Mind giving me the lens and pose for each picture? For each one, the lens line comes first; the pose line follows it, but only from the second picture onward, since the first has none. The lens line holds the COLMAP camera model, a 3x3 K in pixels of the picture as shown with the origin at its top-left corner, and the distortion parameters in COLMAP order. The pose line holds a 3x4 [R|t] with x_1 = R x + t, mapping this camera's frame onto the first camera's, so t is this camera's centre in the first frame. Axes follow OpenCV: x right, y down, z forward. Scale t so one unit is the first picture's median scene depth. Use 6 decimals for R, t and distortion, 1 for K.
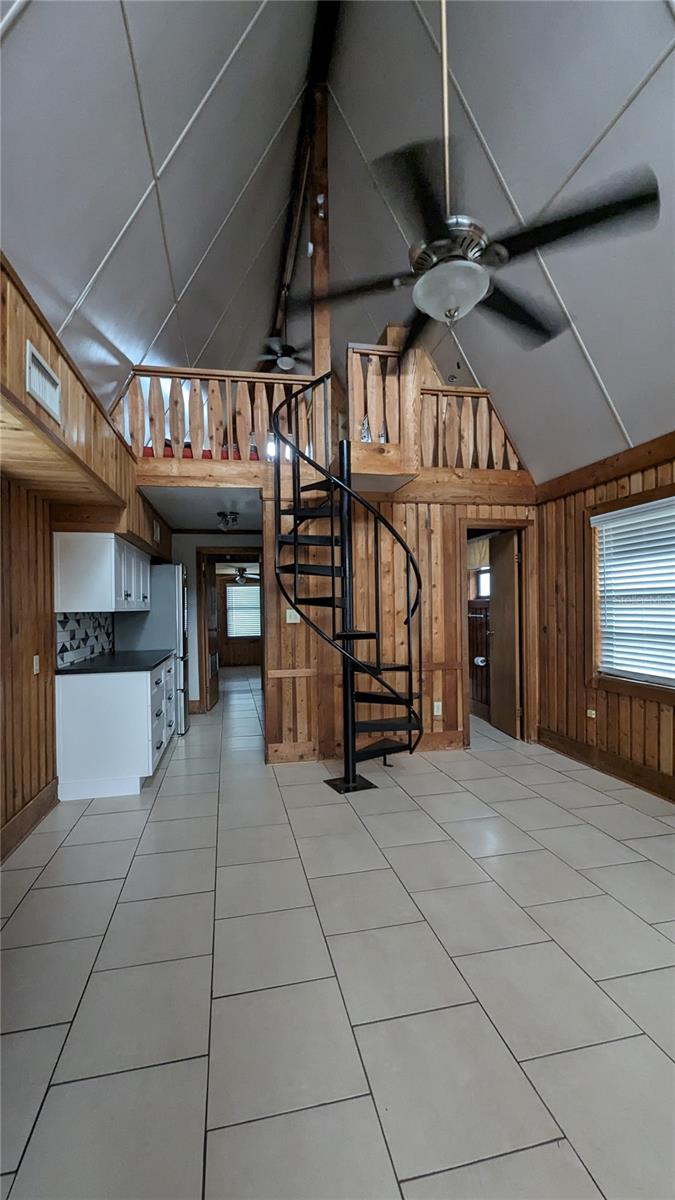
lens RADIAL K [[480.6, 0, 337.5], [0, 480.6, 600.0], [0, 0, 1]] dist [-0.000454, -0.000460]
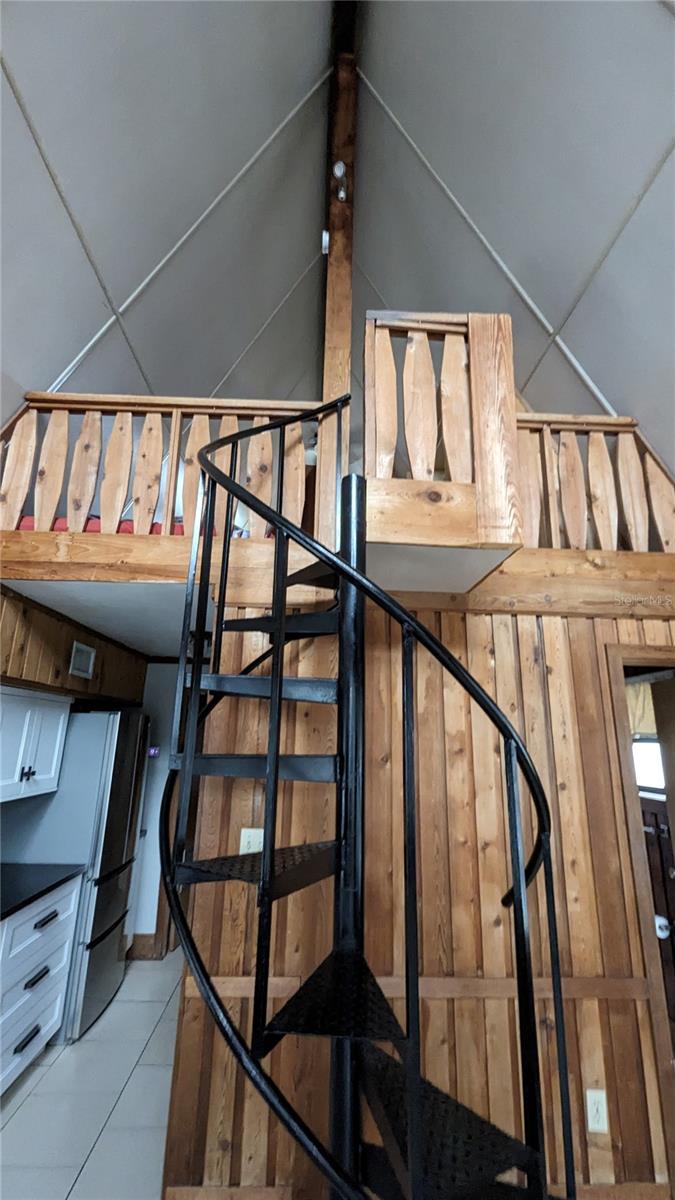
lens RADIAL K [[480.6, 0, 337.5], [0, 480.6, 600.0], [0, 0, 1]] dist [-0.000454, -0.000460]
pose [[0.986421, -0.004103, -0.164187, 0.063104], [-0.039645, 0.964177, -0.262282, -0.073869], [0.159382, 0.265229, 0.950921, 0.476769]]
